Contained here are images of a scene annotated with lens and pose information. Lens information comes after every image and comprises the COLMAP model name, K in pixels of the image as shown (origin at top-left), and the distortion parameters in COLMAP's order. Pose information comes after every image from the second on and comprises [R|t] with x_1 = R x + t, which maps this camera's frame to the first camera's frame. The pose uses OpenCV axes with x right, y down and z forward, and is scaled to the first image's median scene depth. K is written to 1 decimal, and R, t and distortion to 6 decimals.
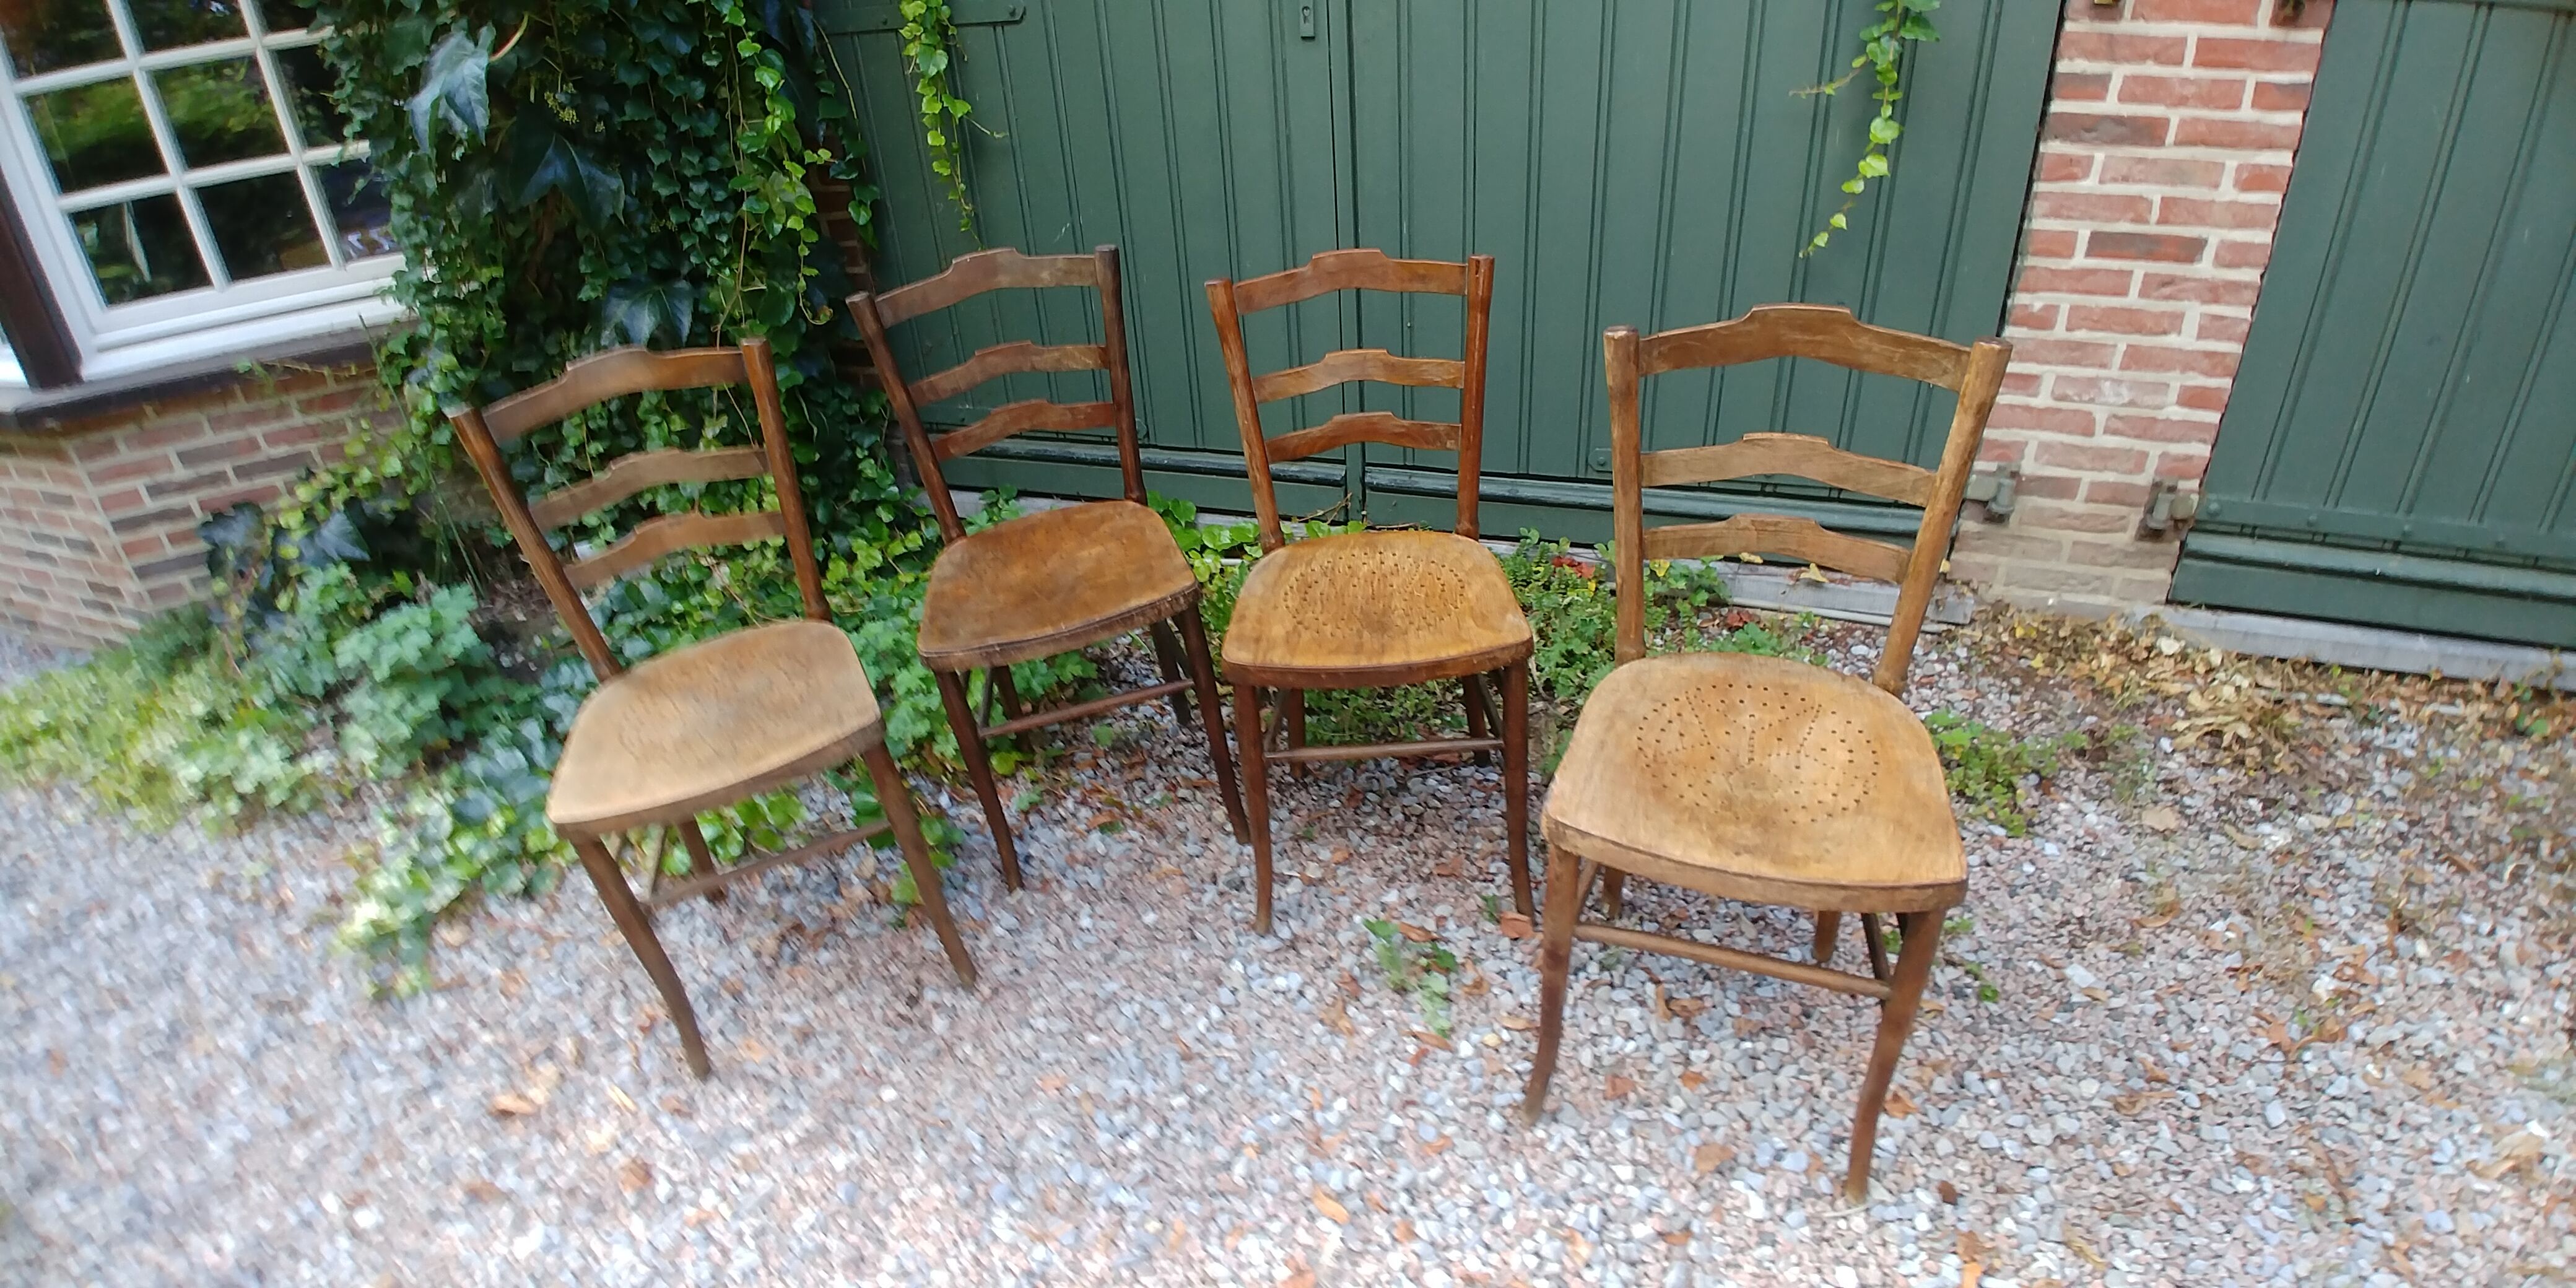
lens RADIAL K [[1152.3, 0, 1288.0], [0, 1152.3, 644.0], [0, 0, 1]] dist [-0.065930, -0.006650]
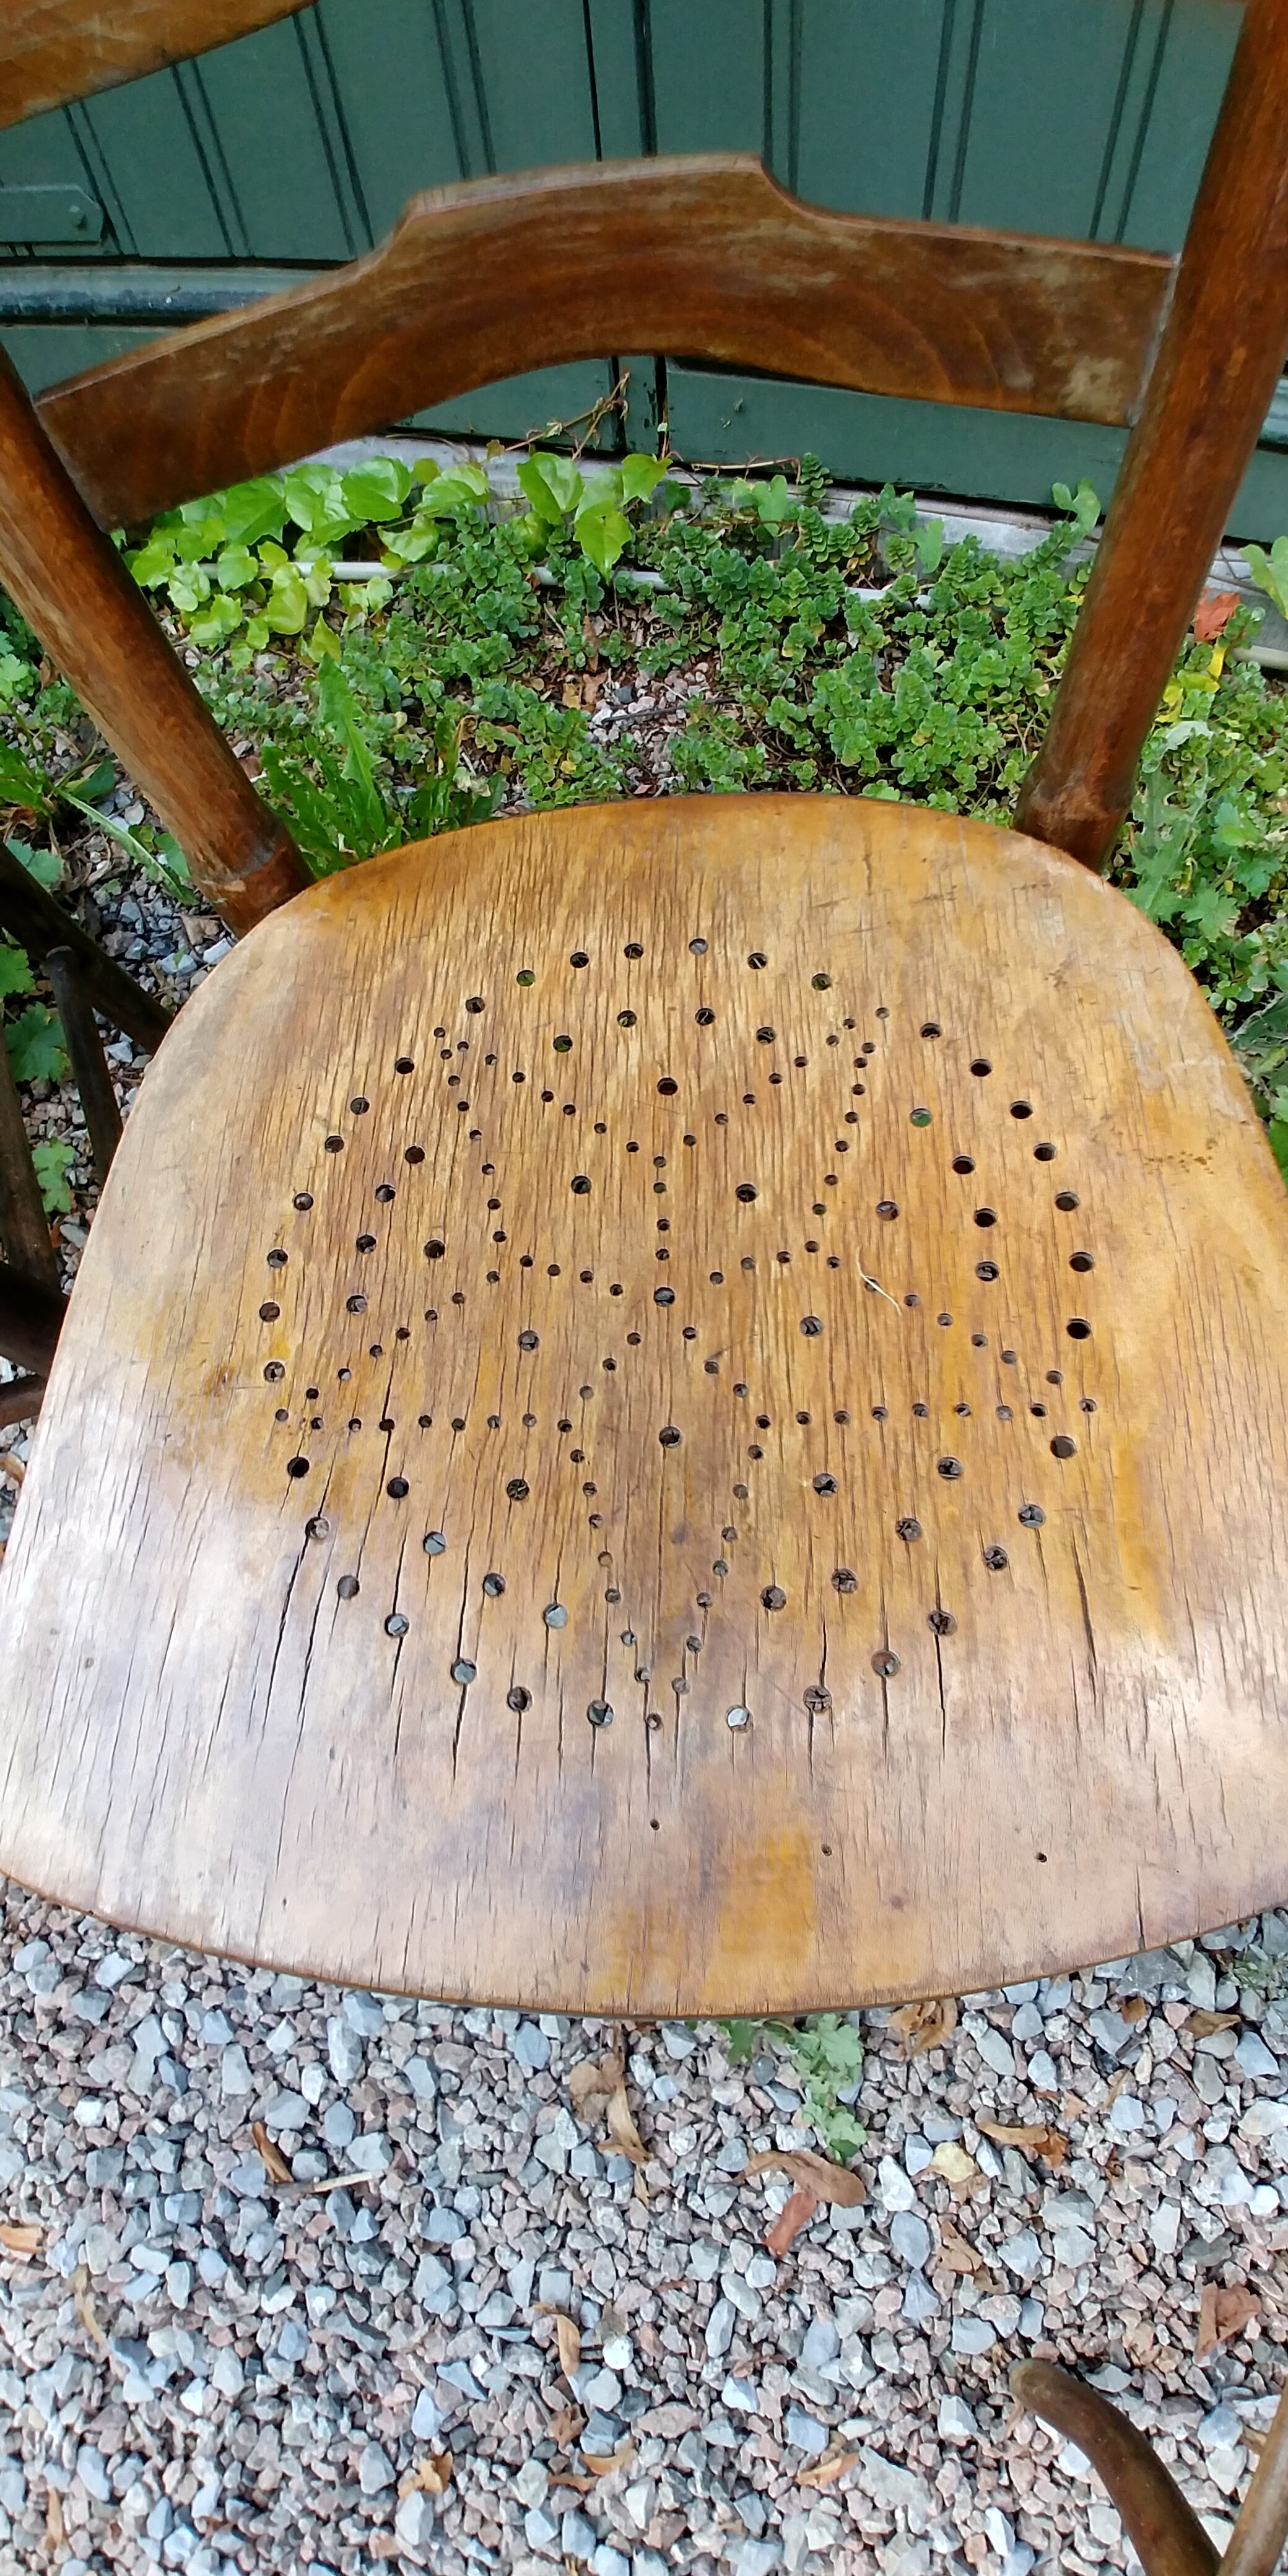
lens RADIAL K [[1155.5, 0, 655.6], [0, 1155.5, 1292.5], [0, 0, 1]] dist [-0.083059, 0.003595]
pose [[0.998525, -0.051363, 0.017607, 0.059721], [0.030001, 0.792193, 0.609533, -0.154557], [-0.045256, -0.608105, 0.792565, 0.731019]]
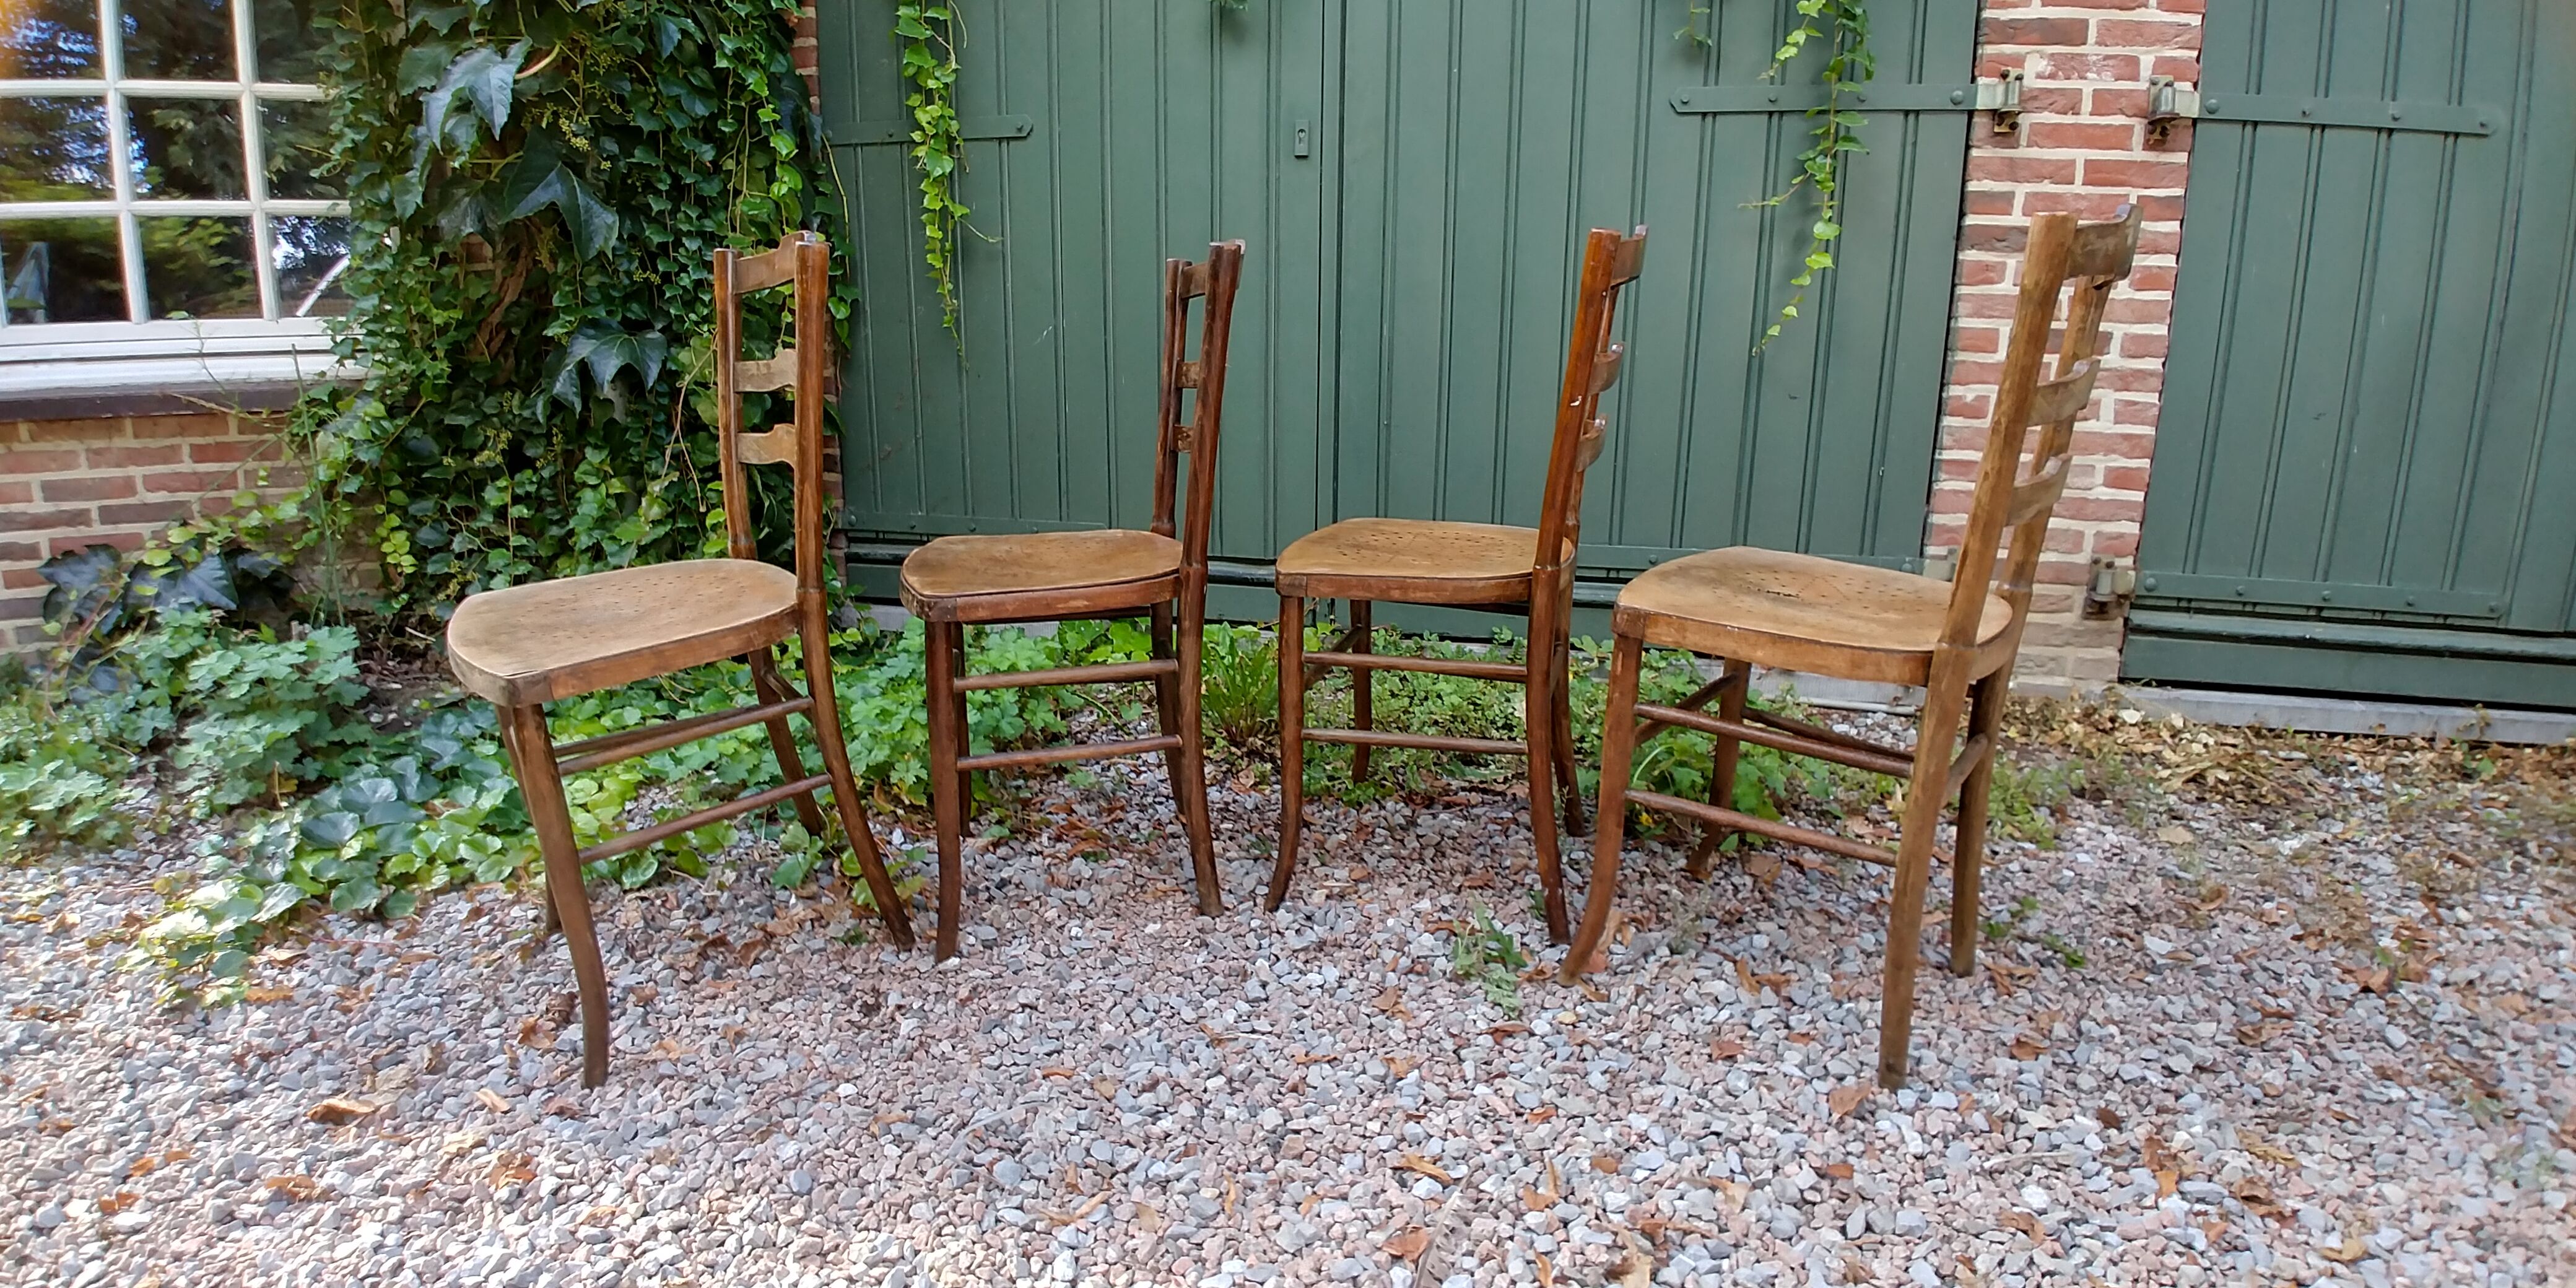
lens RADIAL K [[1163.0, 0, 1275.2], [0, 1163.0, 635.7], [0, 0, 1]] dist [-0.064422, -0.007703]
pose [[0.993075, 0.043705, 0.109053, -0.128718], [-0.011280, 0.959411, -0.281786, 0.263434], [-0.116942, 0.278605, 0.953260, 0.084408]]
